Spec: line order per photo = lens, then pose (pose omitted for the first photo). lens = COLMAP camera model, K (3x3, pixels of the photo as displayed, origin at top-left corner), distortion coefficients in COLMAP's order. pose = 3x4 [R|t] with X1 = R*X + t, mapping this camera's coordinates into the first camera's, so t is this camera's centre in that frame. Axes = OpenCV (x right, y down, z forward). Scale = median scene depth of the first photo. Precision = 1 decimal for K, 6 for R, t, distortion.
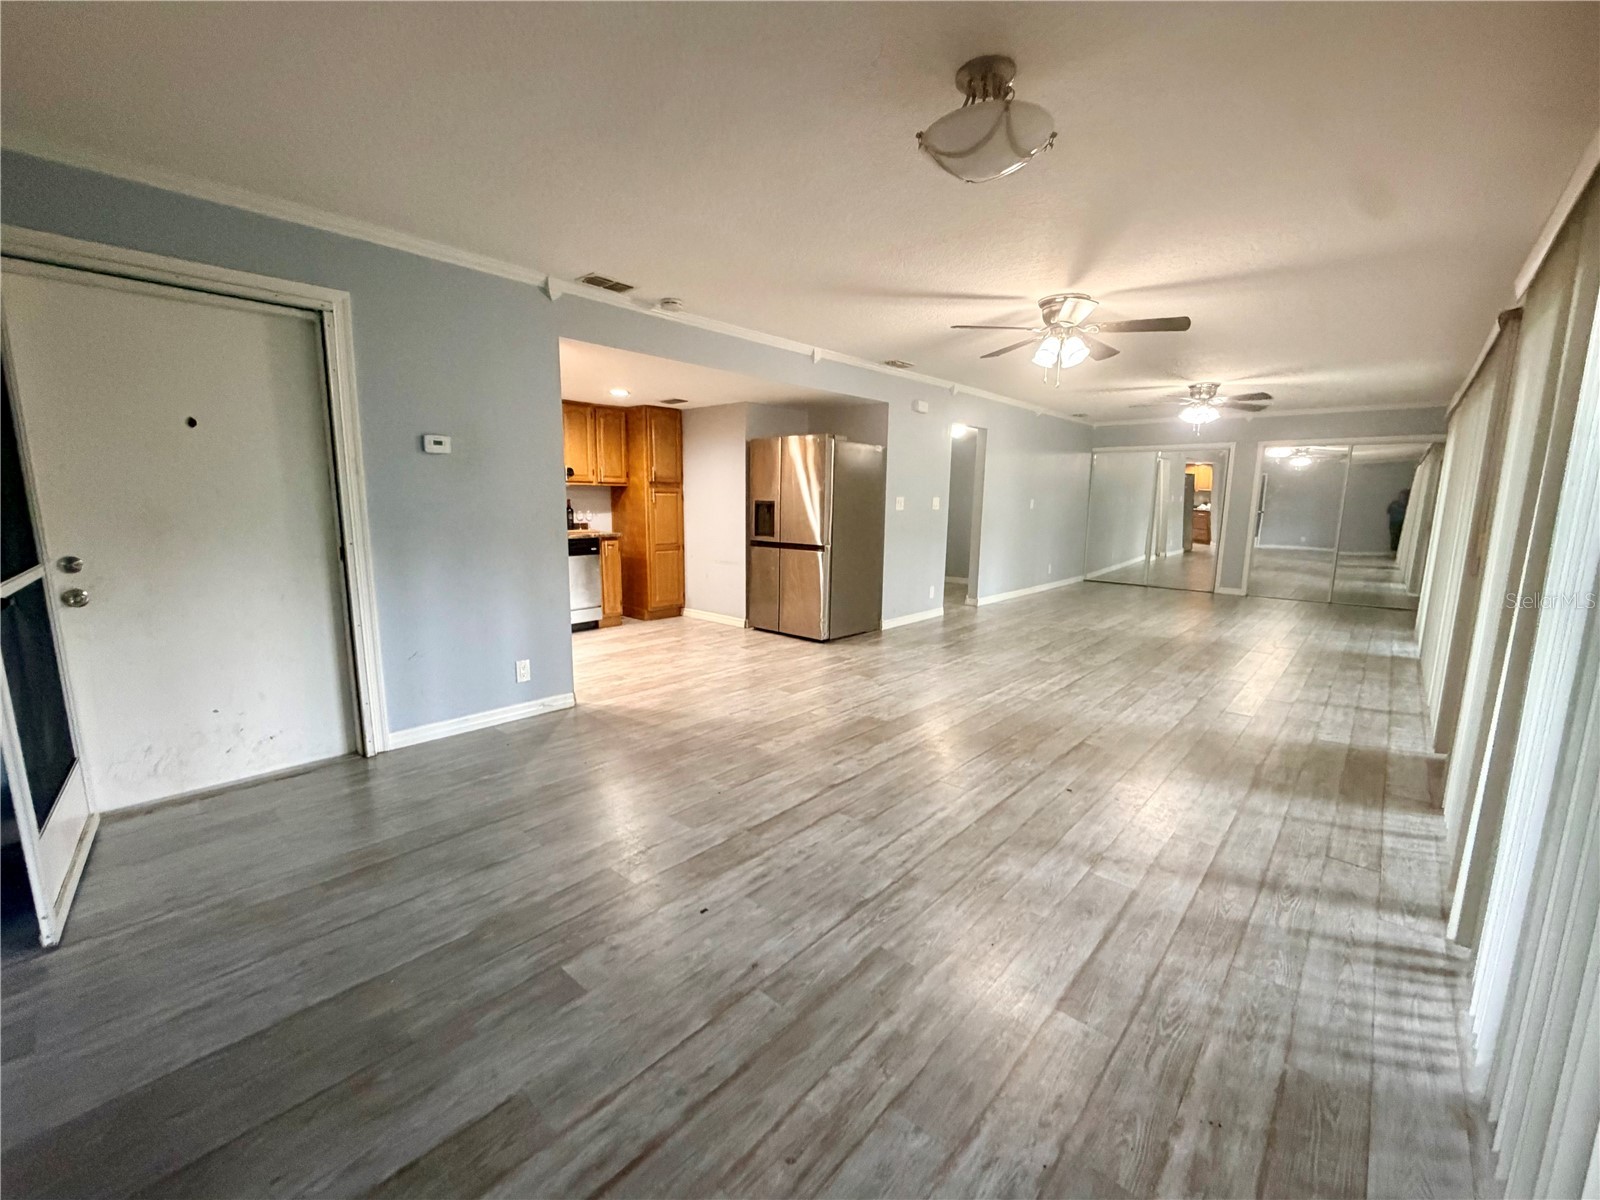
lens RADIAL K [[658.1, 0, 794.2], [0, 658.1, 608.4], [0, 0, 1]] dist [0.001605, -0.000009]
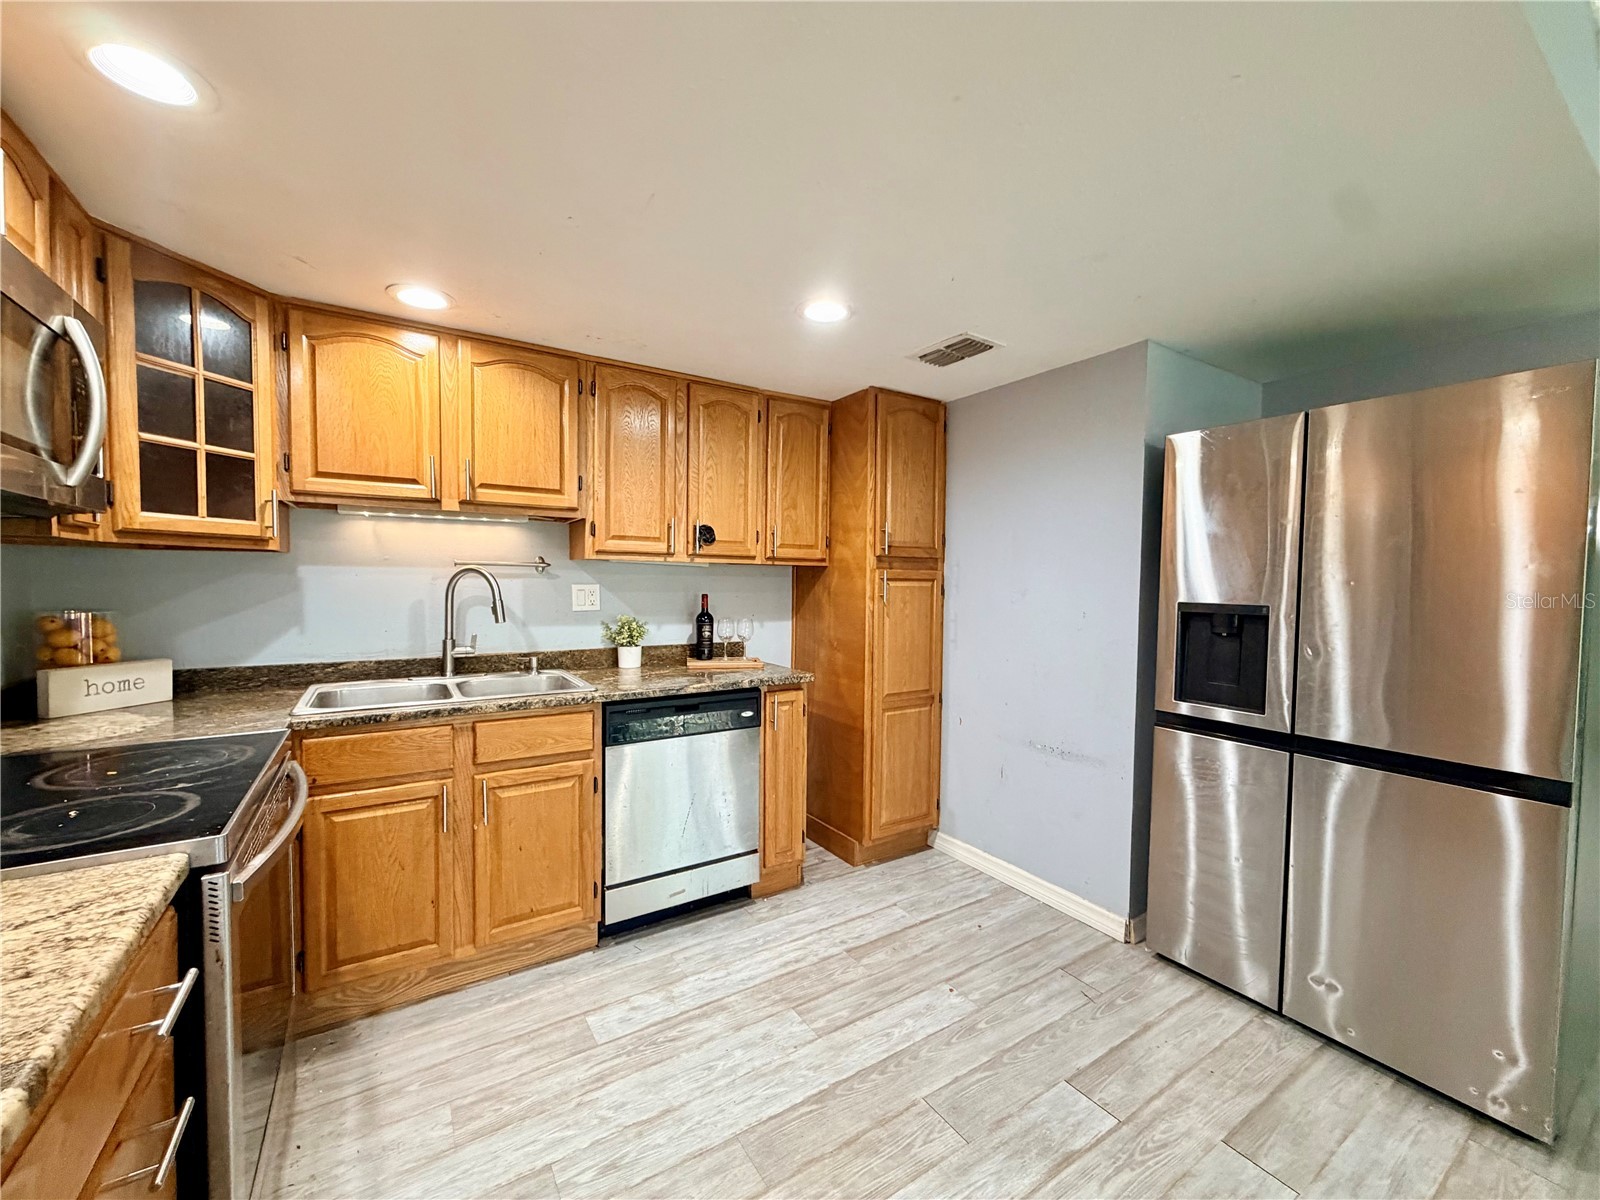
lens RADIAL K [[658.1, 0, 792.0], [0, 658.1, 600.1], [0, 0, 1]] dist [0.001605, -0.000009]
pose [[0.966649, 0.009393, -0.255934, -0.269681], [-0.044312, 0.990389, -0.131018, -0.170559], [0.252244, 0.137989, 0.957775, 0.941033]]
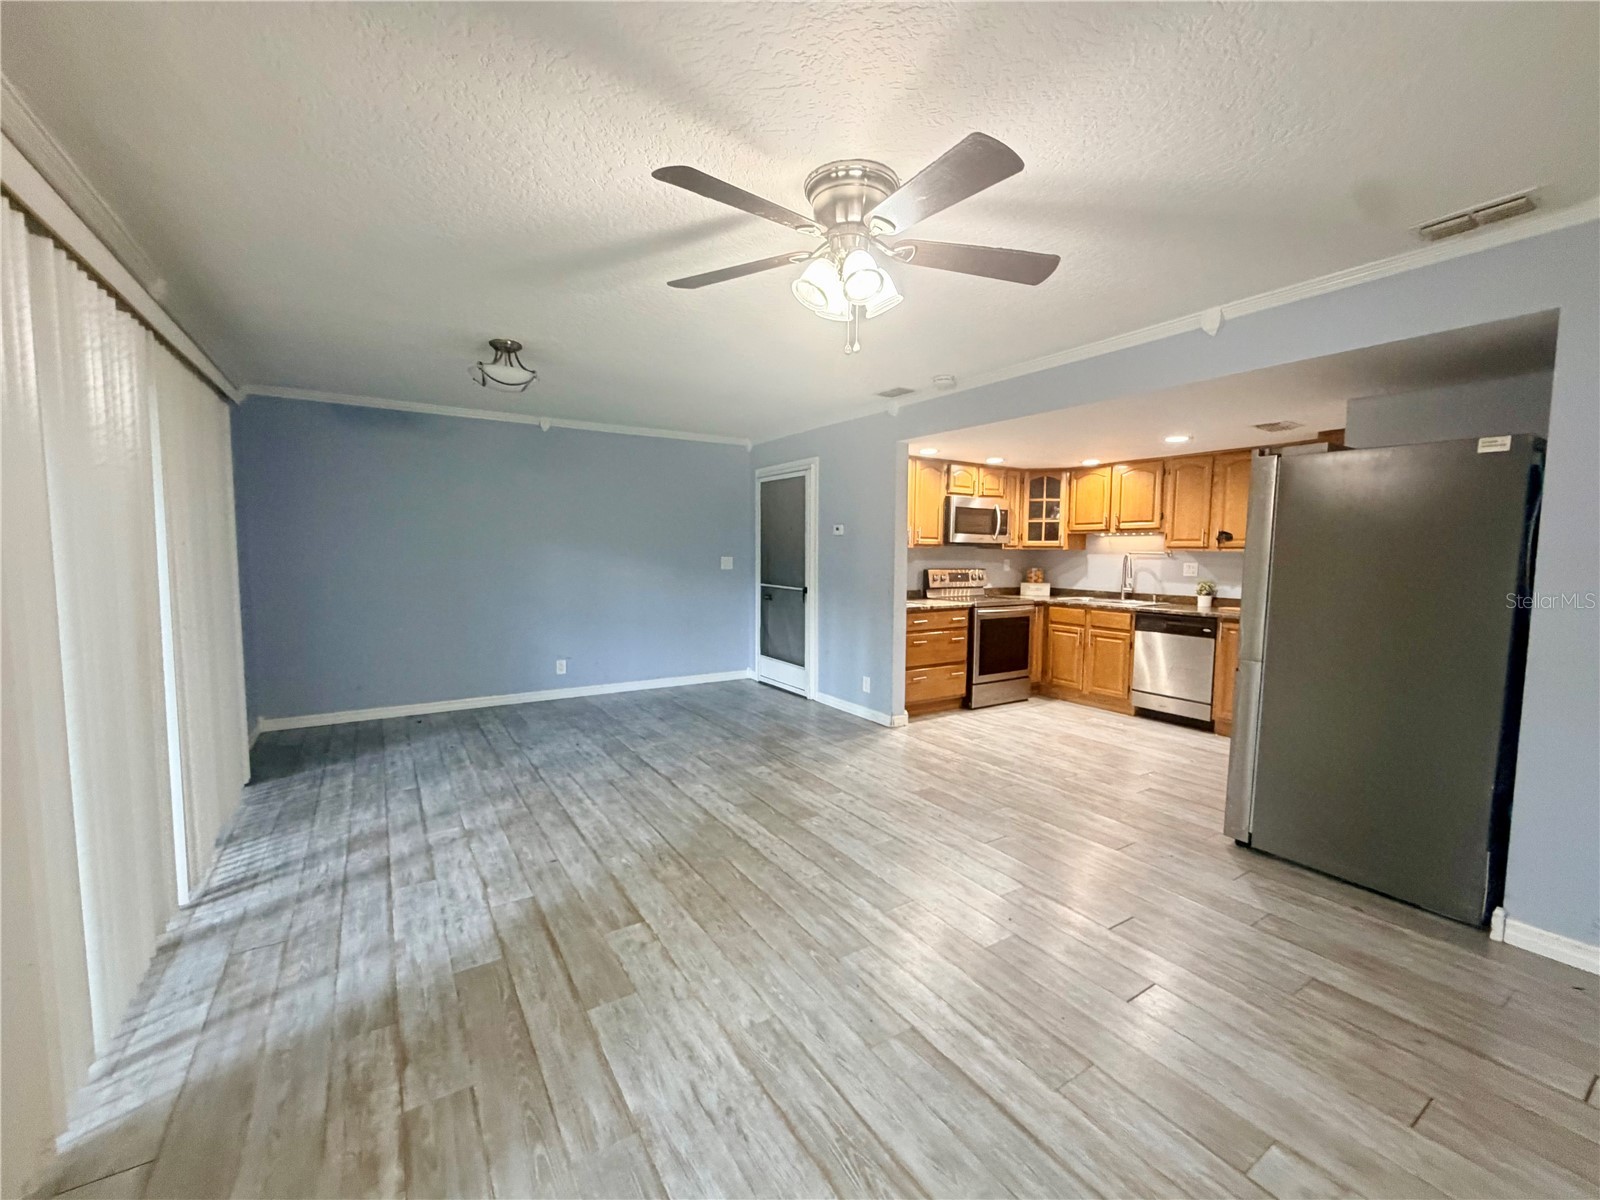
lens RADIAL K [[658.1, 0, 805.6], [0, 658.1, 606.7], [0, 0, 1]] dist [0.001605, -0.000009]
pose [[-0.254414, 0.066962, -0.964774, 0.922470], [-0.174698, 0.978006, 0.113949, -0.195504], [0.951186, 0.197534, -0.237120, 1.131015]]
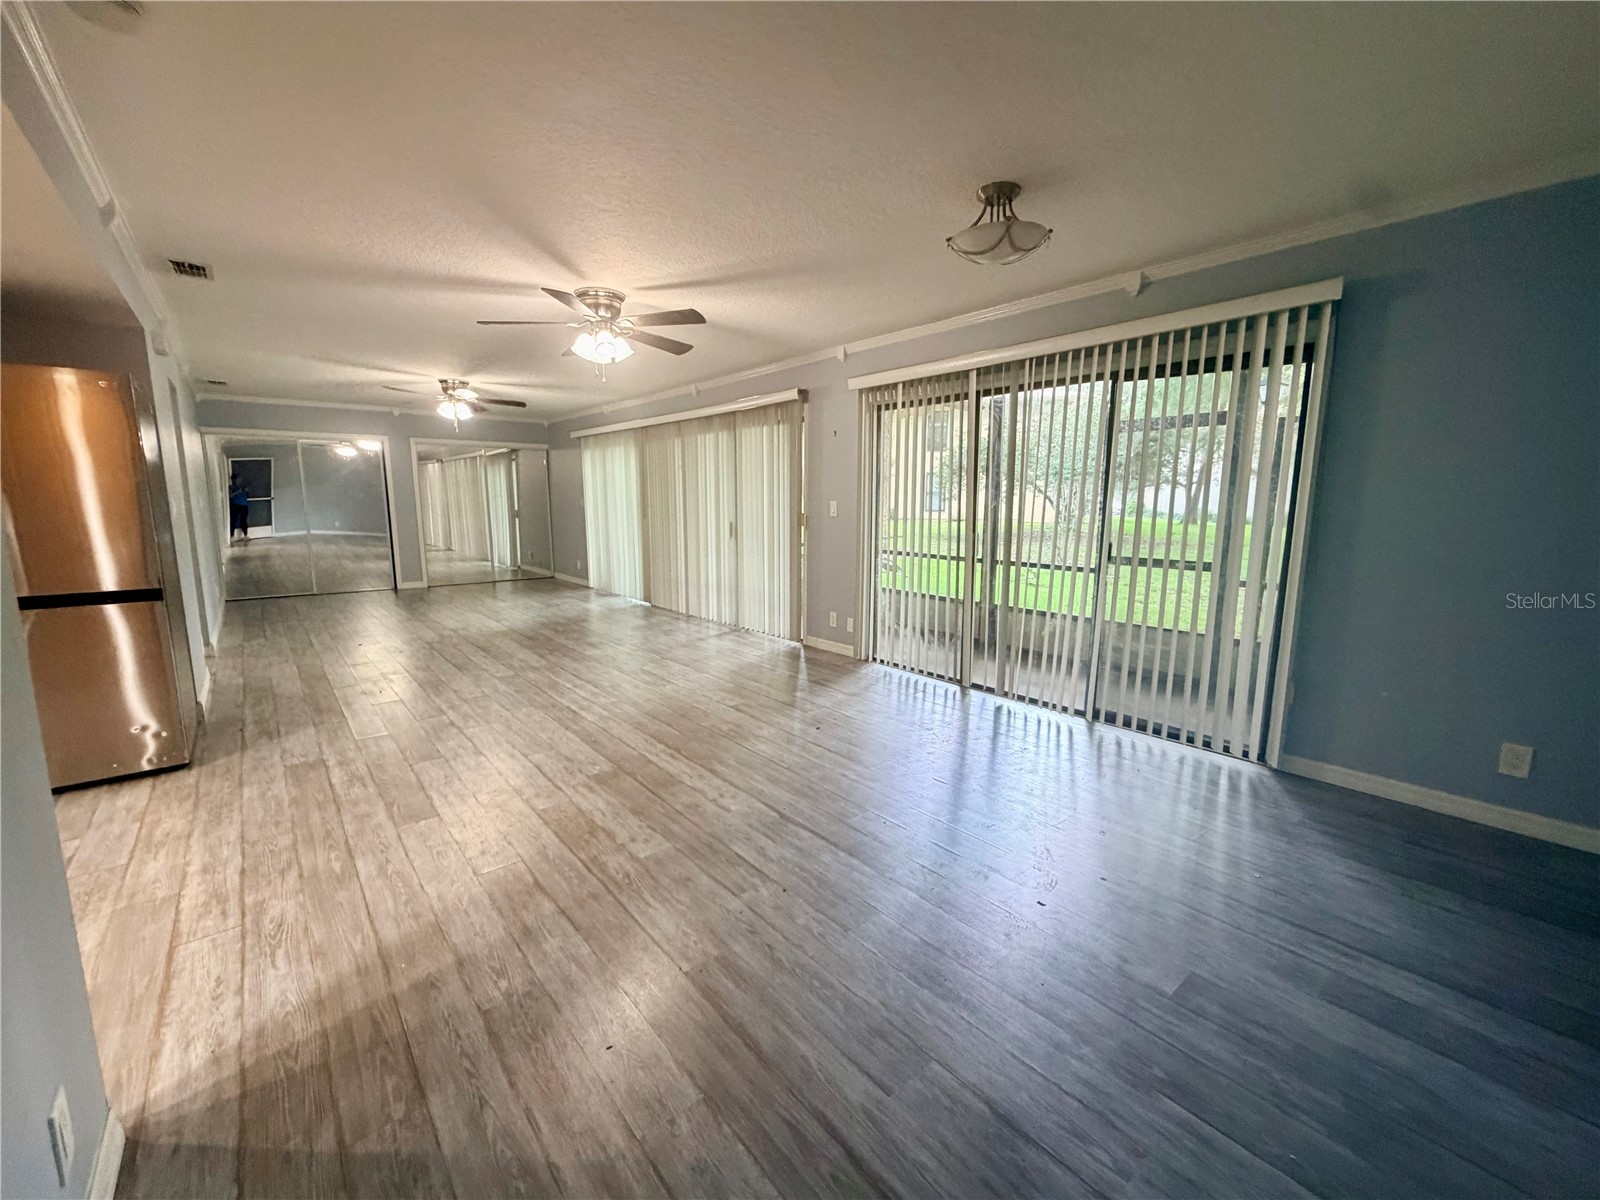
lens RADIAL K [[658.1, 0, 807.8], [0, 658.1, 607.9], [0, 0, 1]] dist [0.001605, -0.000009]
pose [[0.131391, -0.175237, 0.975720, -0.579864], [0.165271, 0.974350, 0.152735, -0.107777], [-0.977457, 0.141191, 0.156982, 0.593591]]
